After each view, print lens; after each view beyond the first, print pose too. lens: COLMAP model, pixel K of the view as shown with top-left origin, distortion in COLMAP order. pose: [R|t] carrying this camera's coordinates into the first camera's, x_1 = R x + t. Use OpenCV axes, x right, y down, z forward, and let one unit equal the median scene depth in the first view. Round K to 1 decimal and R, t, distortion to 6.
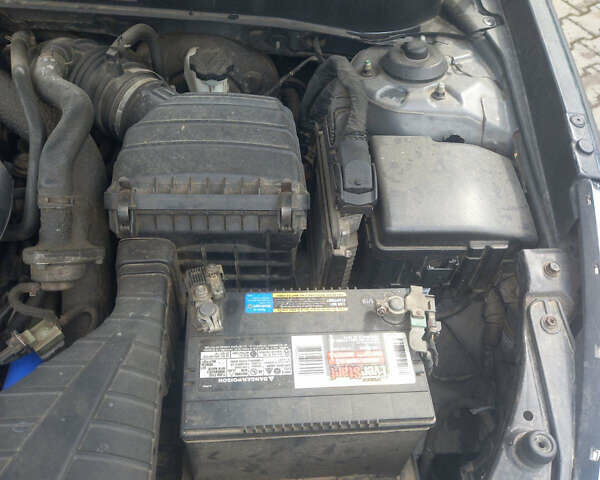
lens RADIAL K [[570.4, 0, 300.0], [0, 570.4, 240.0], [0, 0, 1]] dist [0.031343, -0.023601]
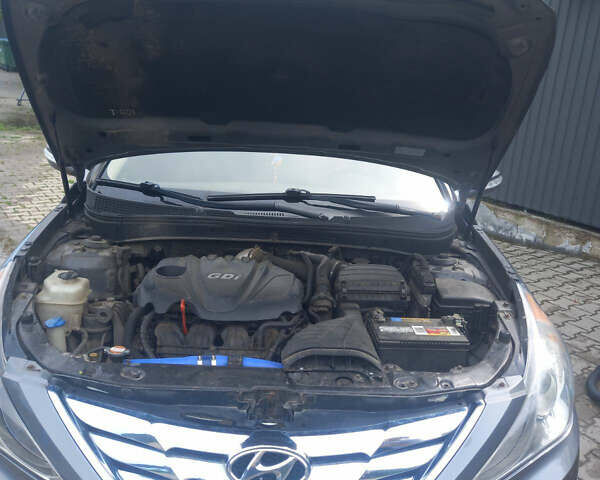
lens RADIAL K [[579.2, 0, 300.0], [0, 579.2, 240.0], [0, 0, 1]] dist [0.030360, -0.016424]
pose [[0.998806, -0.023636, -0.042755, -0.386202], [-0.008093, 0.783032, -0.621929, 1.461181], [0.048178, 0.621533, 0.781905, -1.317966]]
